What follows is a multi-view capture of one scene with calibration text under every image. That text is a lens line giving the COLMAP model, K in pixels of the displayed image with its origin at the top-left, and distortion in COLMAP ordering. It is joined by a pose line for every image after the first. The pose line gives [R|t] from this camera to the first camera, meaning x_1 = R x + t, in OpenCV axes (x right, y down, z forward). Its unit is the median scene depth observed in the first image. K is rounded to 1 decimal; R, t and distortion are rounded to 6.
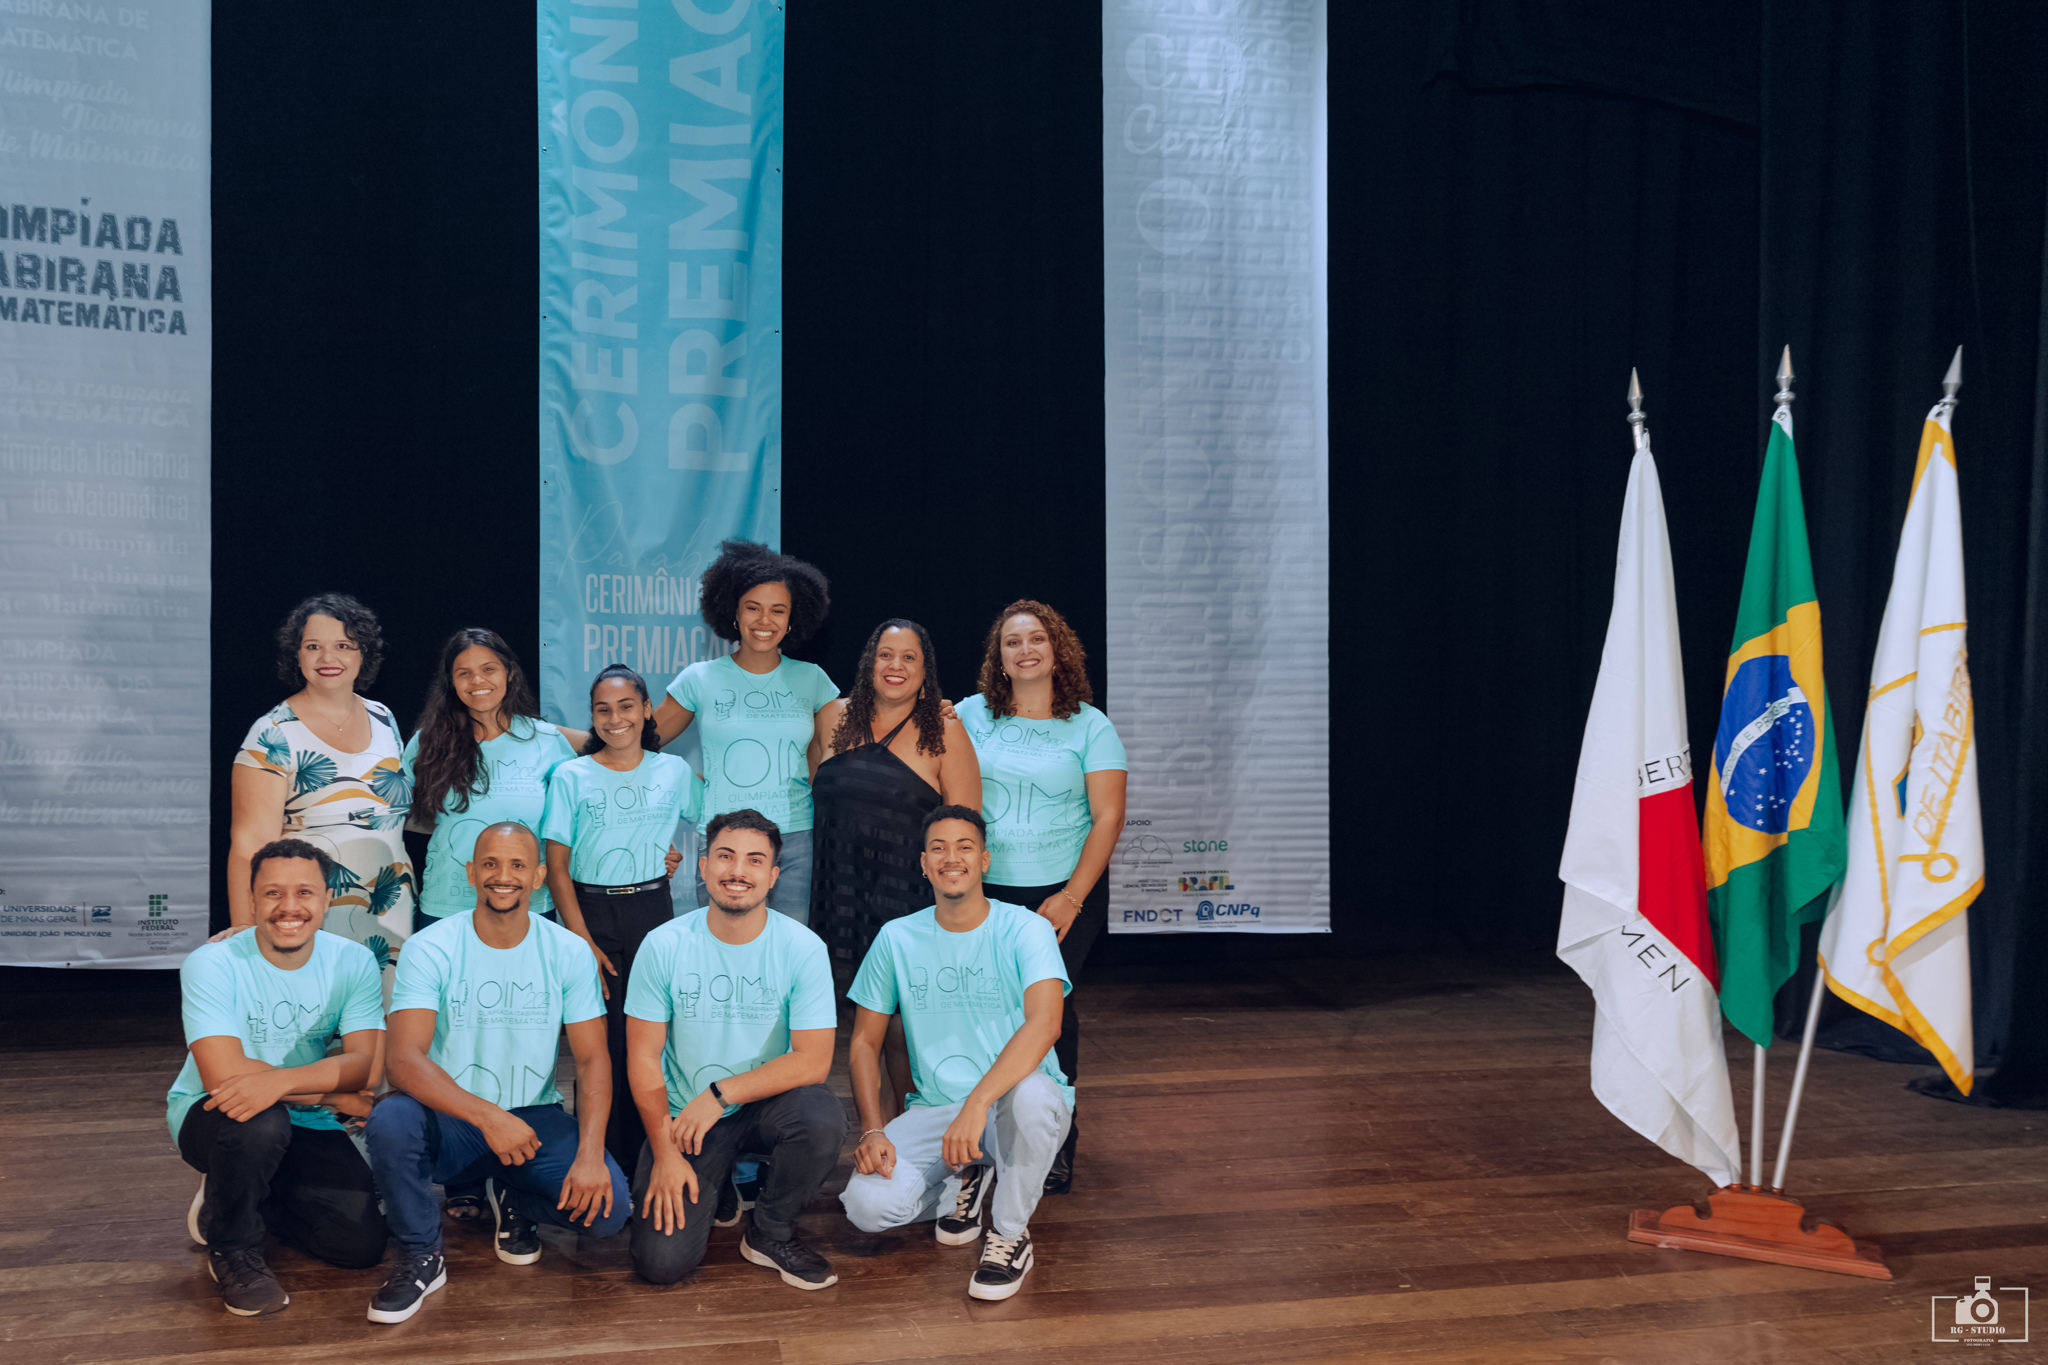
lens RADIAL K [[1522.7, 0, 954.4], [0, 1522.7, 761.0], [0, 0, 1]] dist [0.002169, 0.001492]
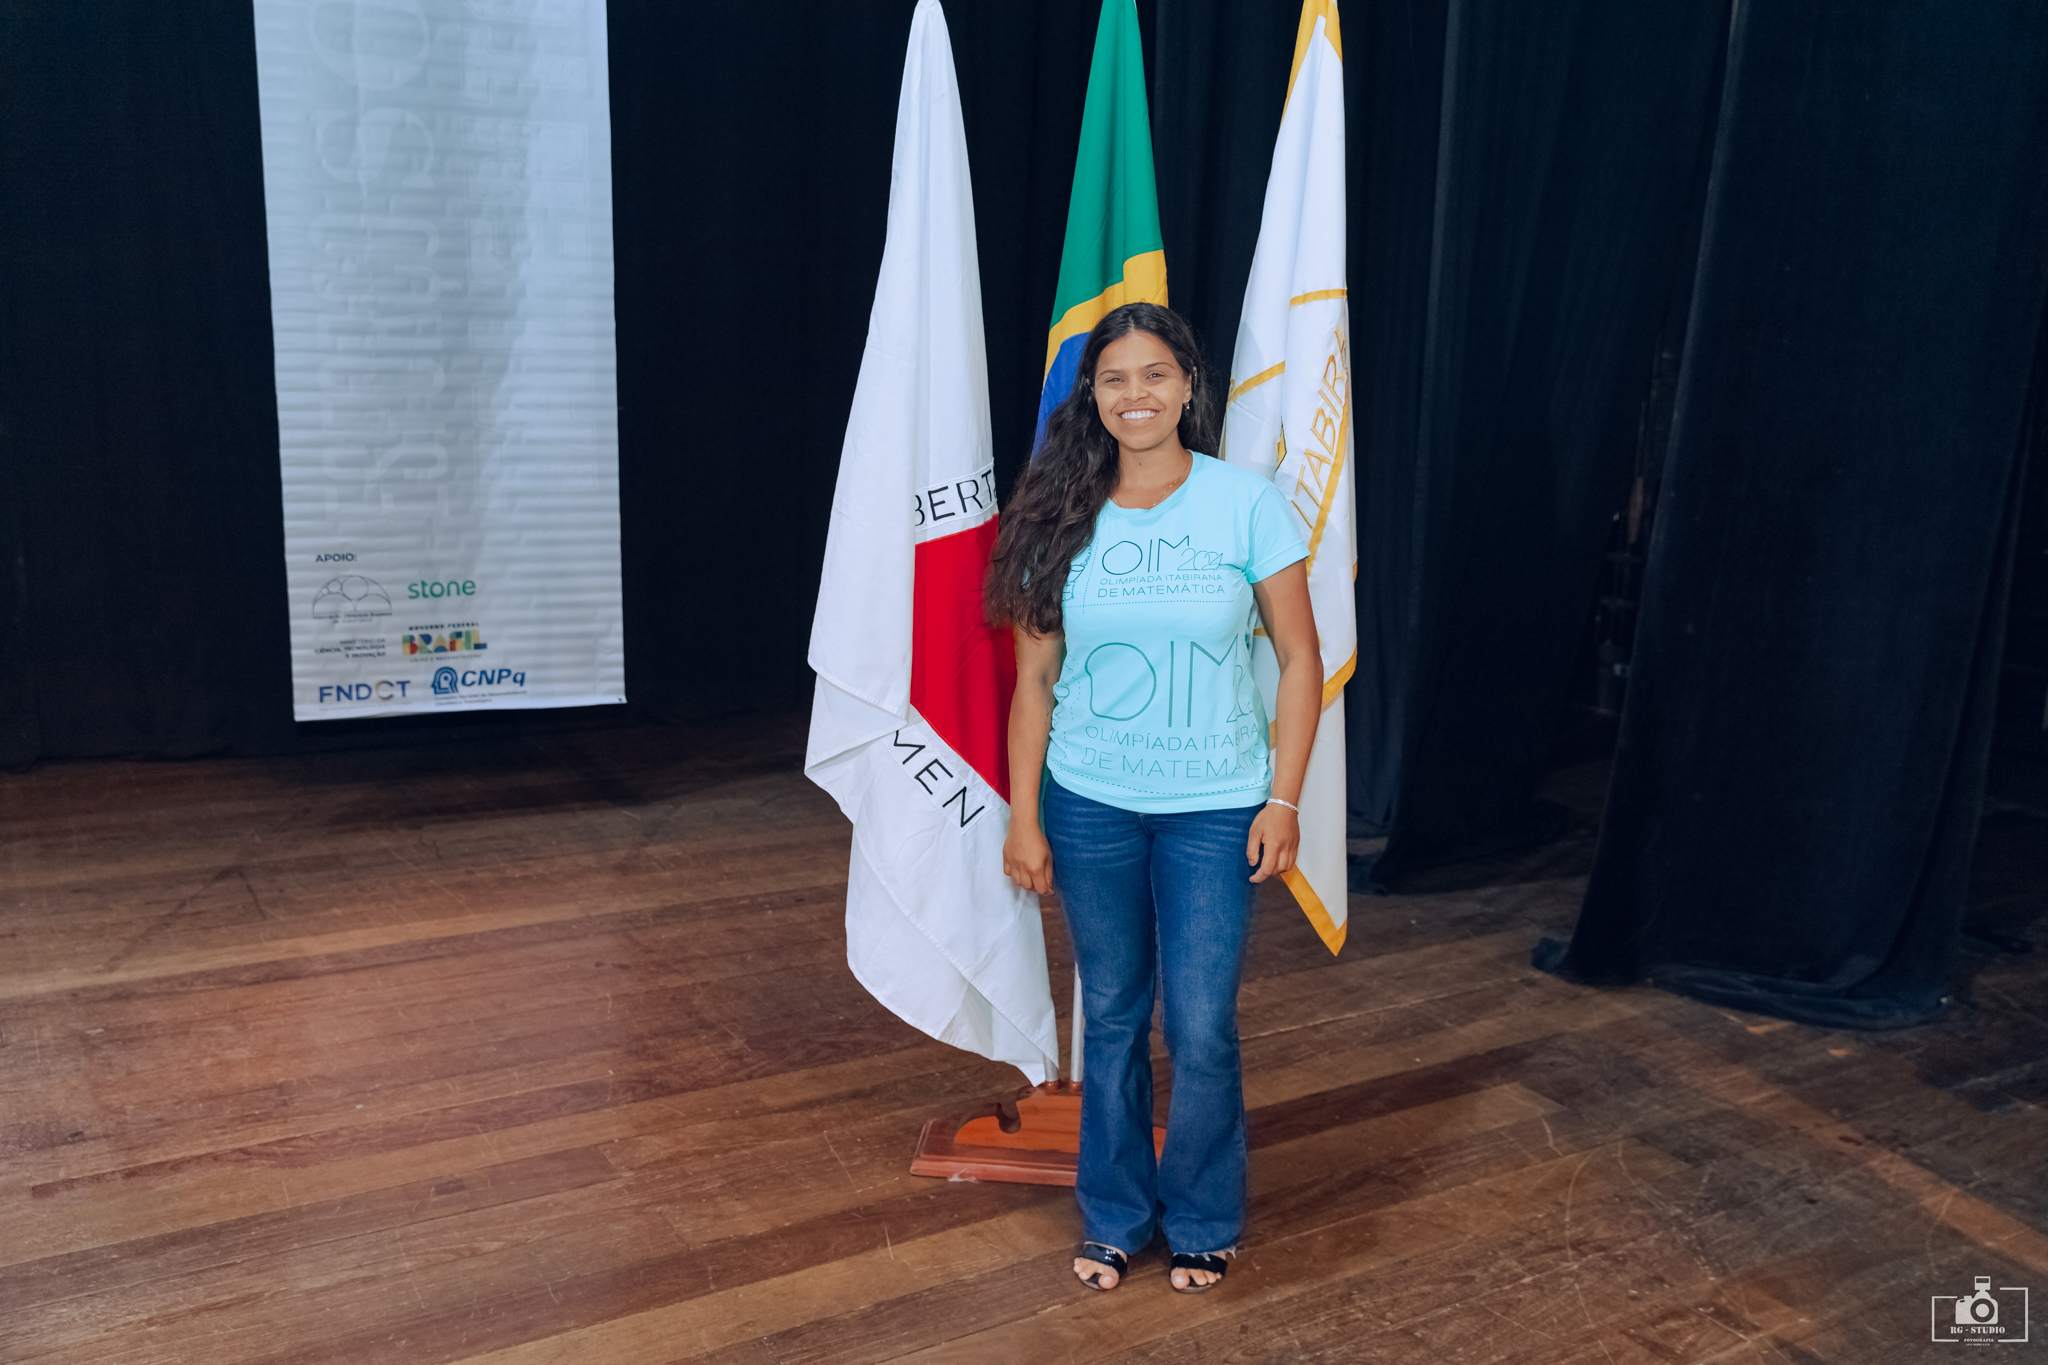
lens RADIAL K [[1727.5, 0, 1028.3], [0, 1727.5, 672.8], [0, 0, 1]] dist [0.002989, -0.005206]
pose [[0.932242, -0.037388, 0.359900, 0.143966], [-0.009208, 0.991874, 0.126892, -0.010030], [-0.361719, -0.121608, 0.924322, 0.183315]]
